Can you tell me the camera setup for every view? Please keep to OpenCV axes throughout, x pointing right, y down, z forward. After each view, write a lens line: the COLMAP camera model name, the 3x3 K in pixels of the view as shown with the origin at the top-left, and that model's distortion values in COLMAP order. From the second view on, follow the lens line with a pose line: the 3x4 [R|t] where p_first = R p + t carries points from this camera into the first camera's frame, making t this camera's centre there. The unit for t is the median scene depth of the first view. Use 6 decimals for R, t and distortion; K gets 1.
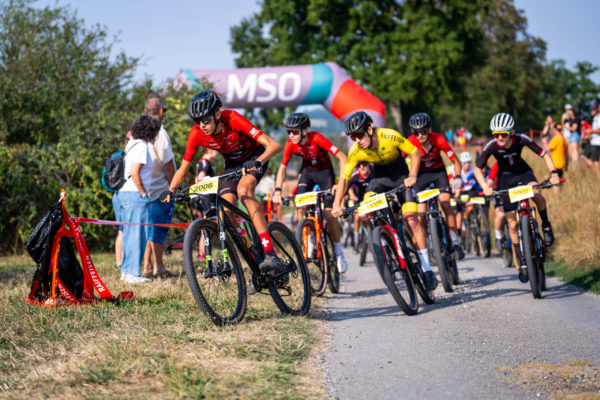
lens RADIAL K [[1485.4, 0, 300.0], [0, 1485.4, 199.7], [0, 0, 1]] dist [-0.020721, 0.000000]
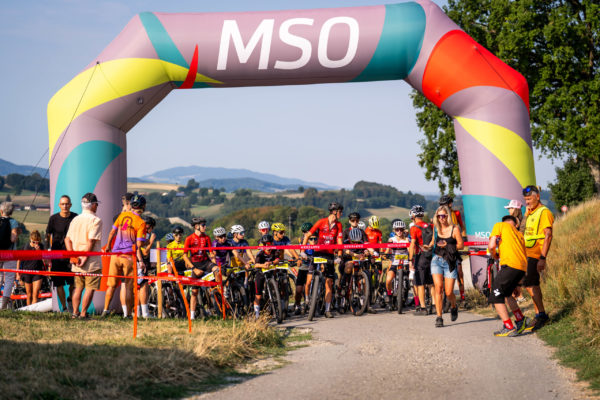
lens RADIAL K [[1227.9, 0, 300.2], [0, 1227.9, 200.6], [0, 0, 1]] dist [-0.084171, 0.000000]
pose [[0.982635, 0.003933, -0.185510, 0.026925], [-0.014382, 0.998382, -0.055012, 0.002173], [0.184993, 0.056725, 0.981101, 0.251350]]
